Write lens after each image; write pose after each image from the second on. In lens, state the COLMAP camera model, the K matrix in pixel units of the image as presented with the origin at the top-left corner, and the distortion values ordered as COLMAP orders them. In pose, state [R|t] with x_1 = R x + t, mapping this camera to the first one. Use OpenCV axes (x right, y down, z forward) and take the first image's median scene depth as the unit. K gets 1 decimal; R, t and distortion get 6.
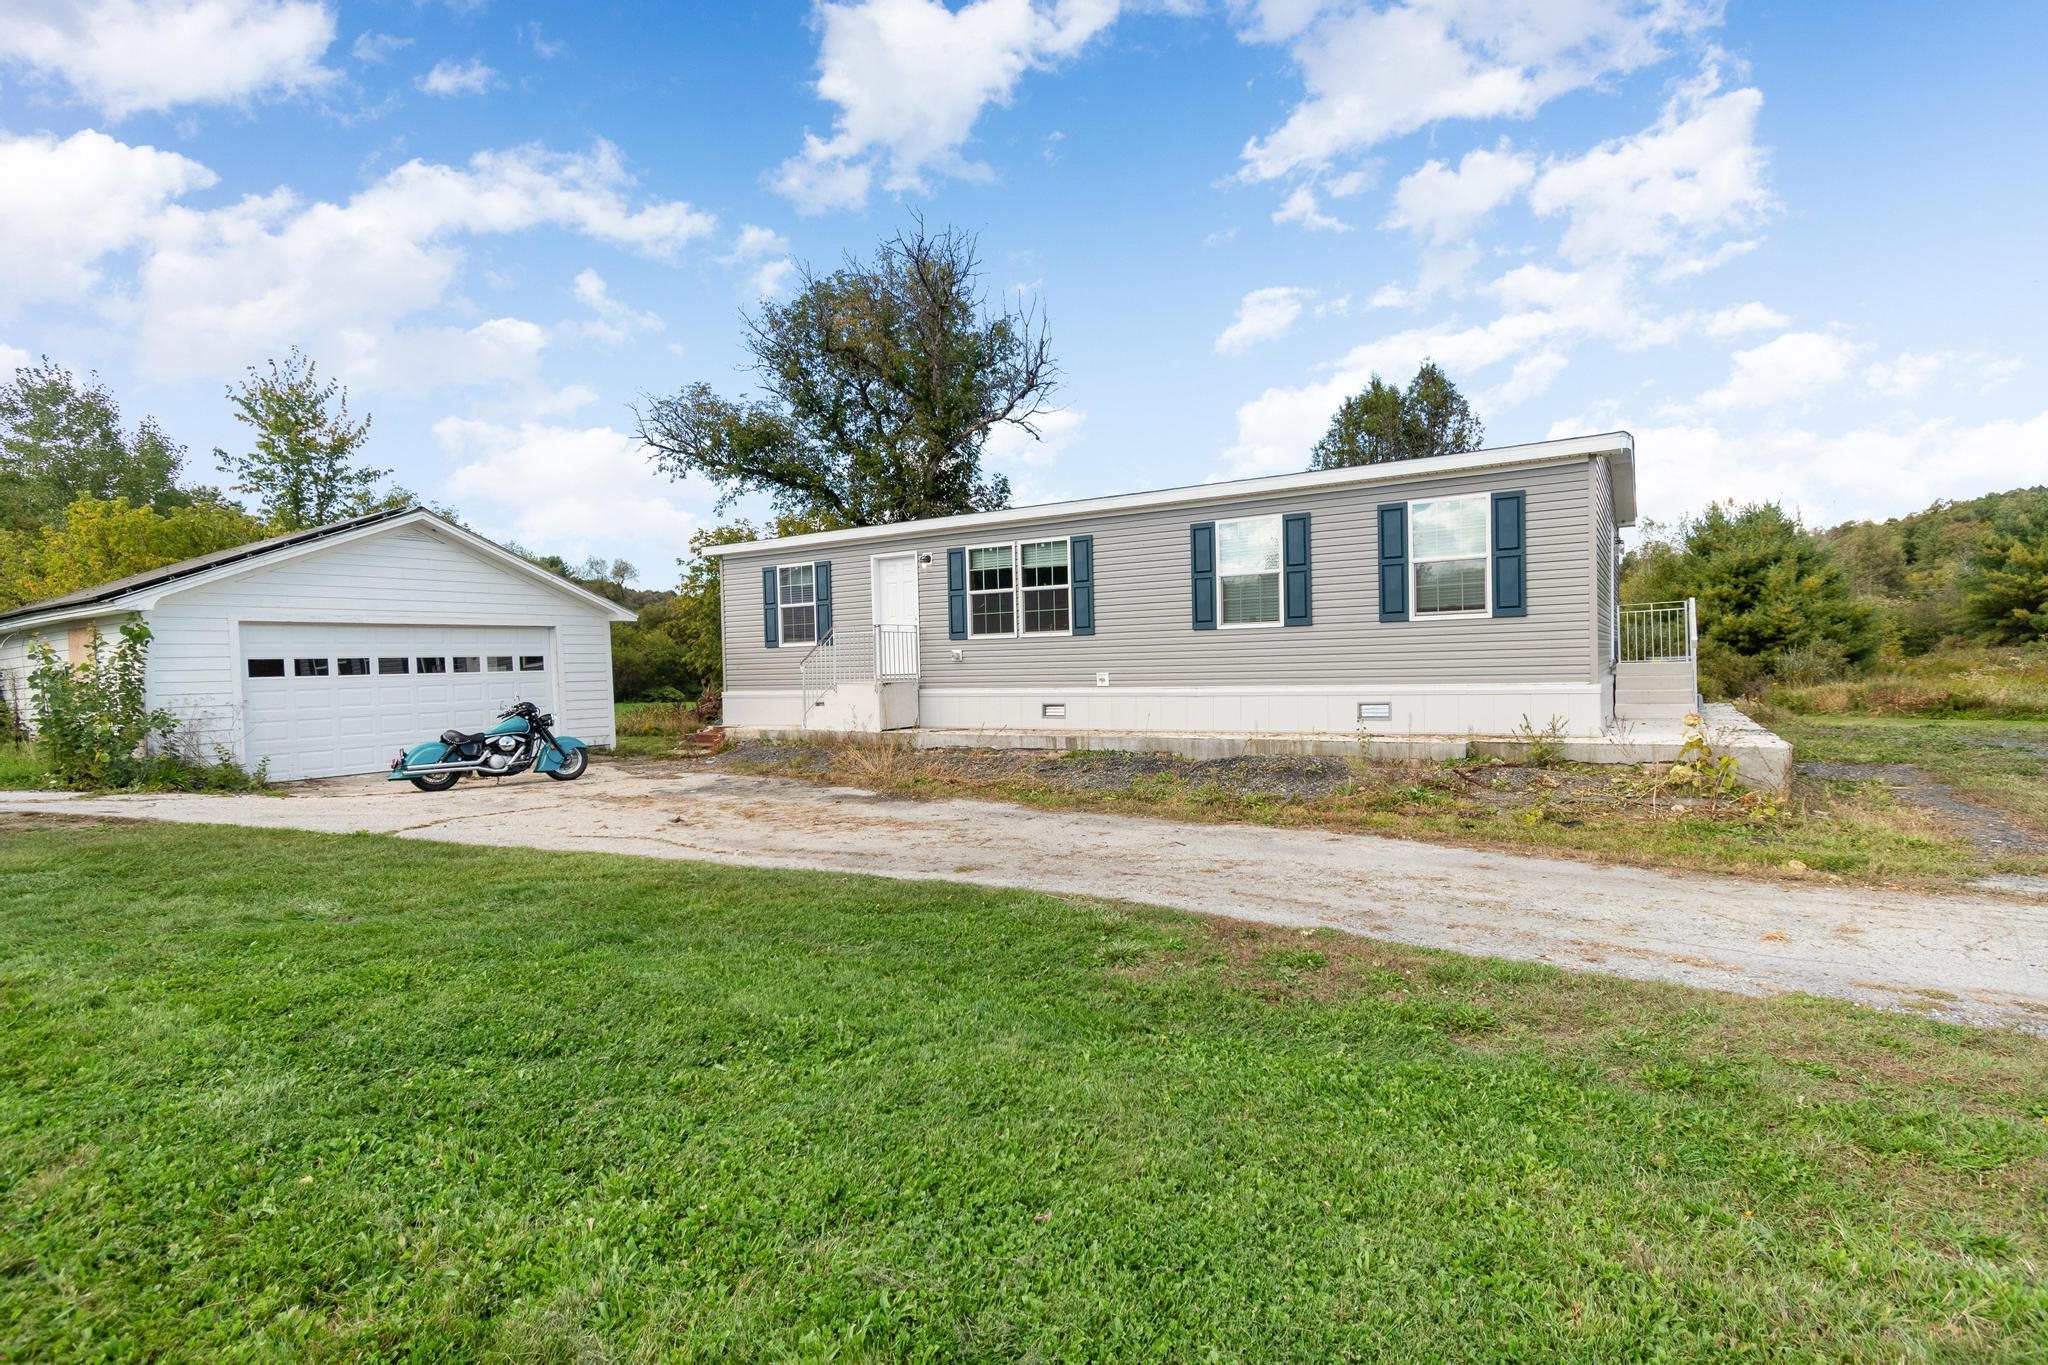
lens RADIAL K [[991.5, 0, 1037.7], [0, 991.5, 687.5], [0, 0, 1]] dist [0.001995, -0.002062]
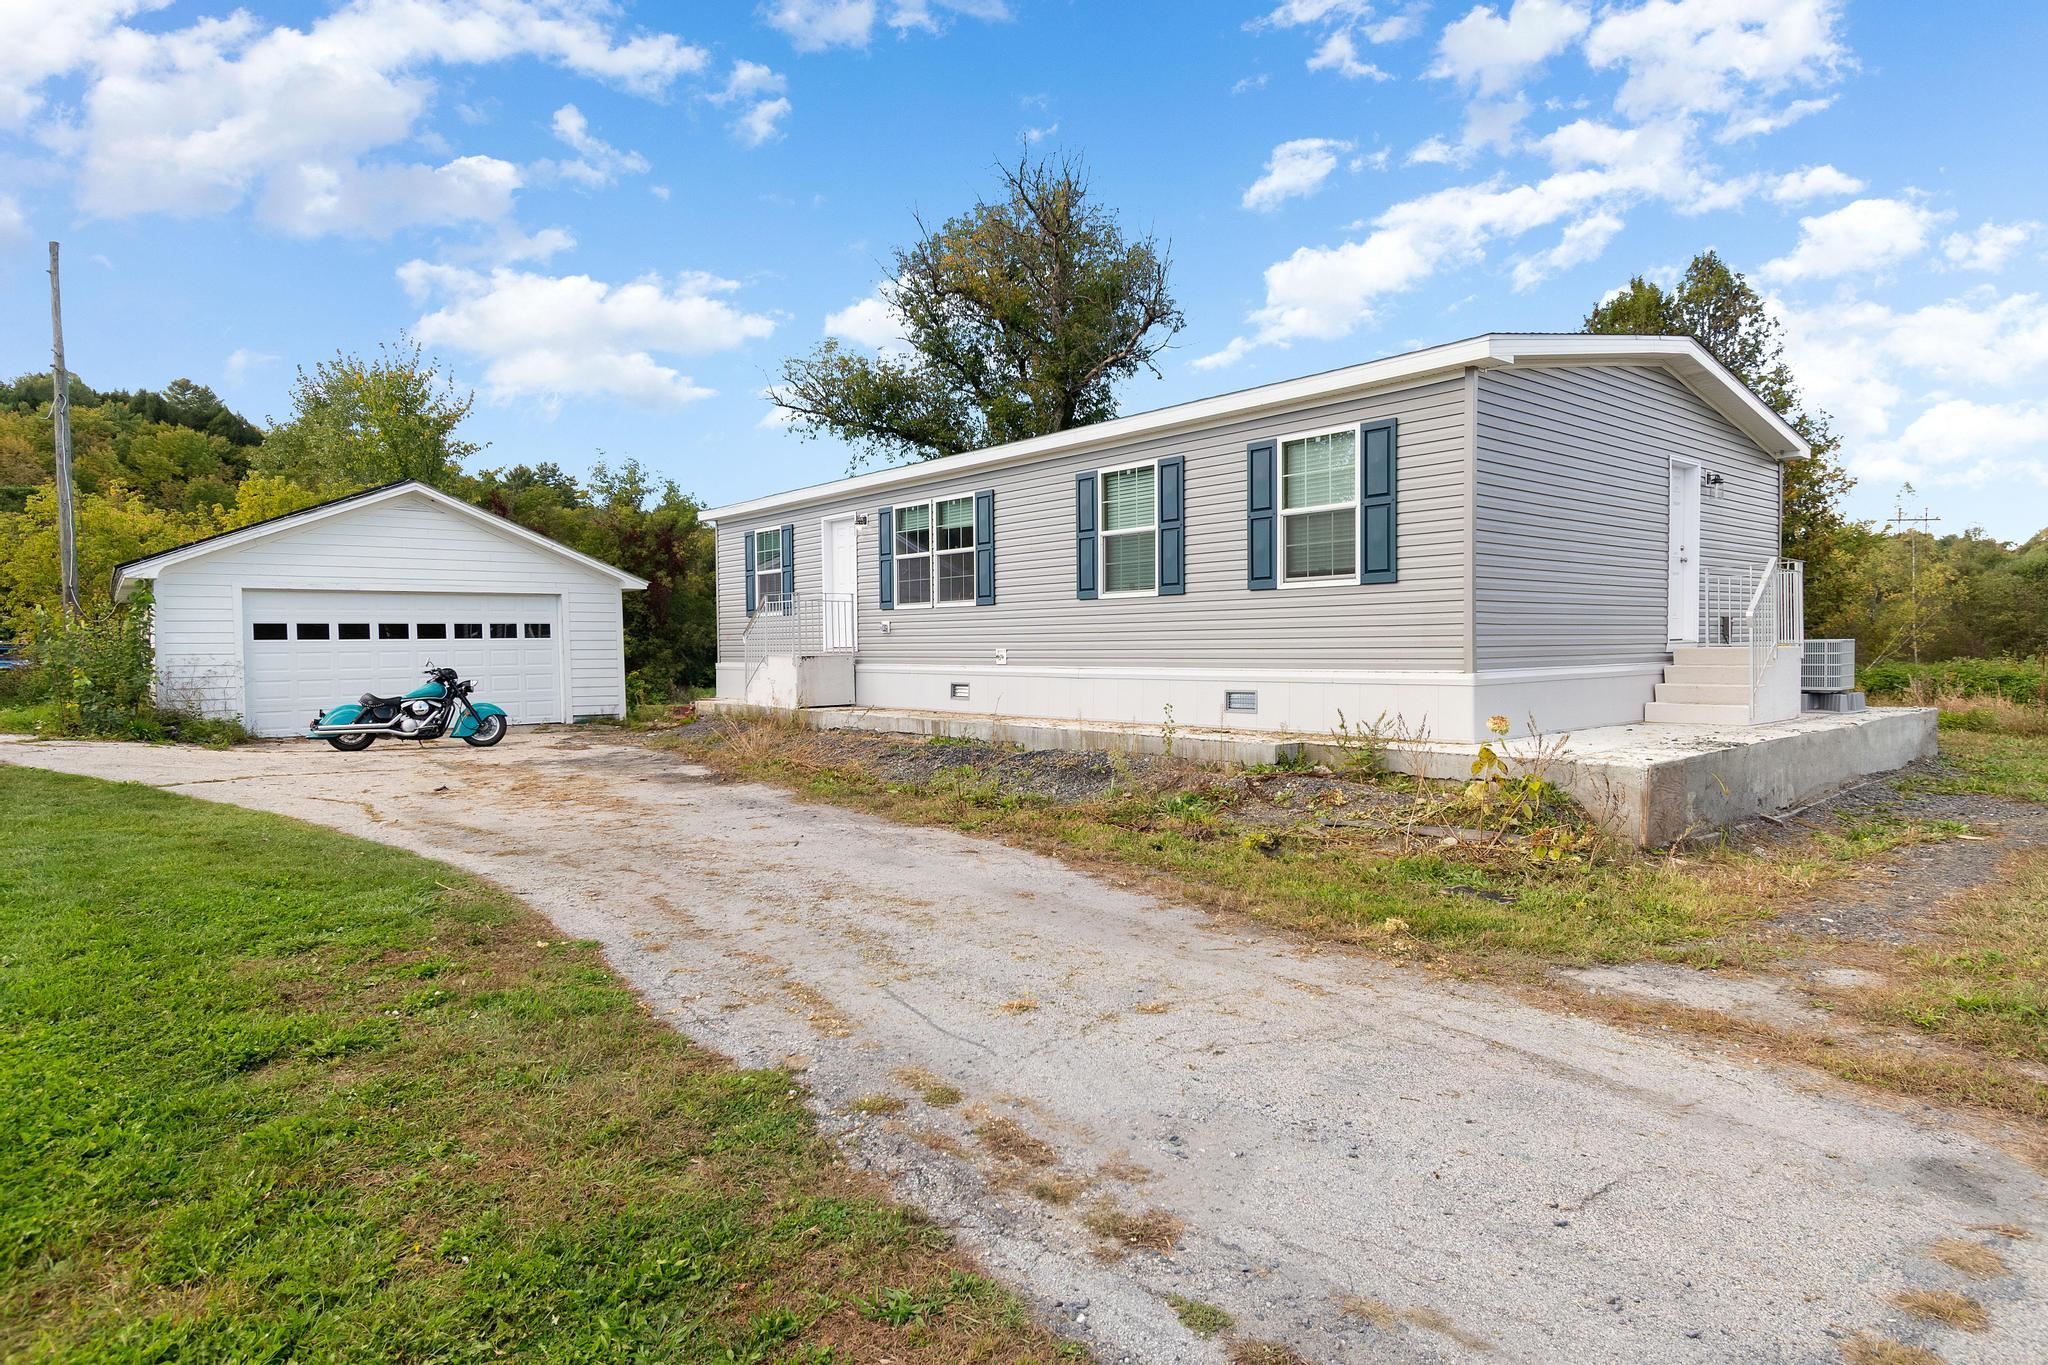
lens RADIAL K [[1119.4, 0, 1053.5], [0, 1119.4, 681.5], [0, 0, 1]] dist [-0.000449, -0.000154]
pose [[0.957001, 0.025076, -0.288999, 0.377321], [-0.021035, 0.999633, 0.017081, -0.003769], [0.289321, -0.010267, 0.957177, 0.073035]]
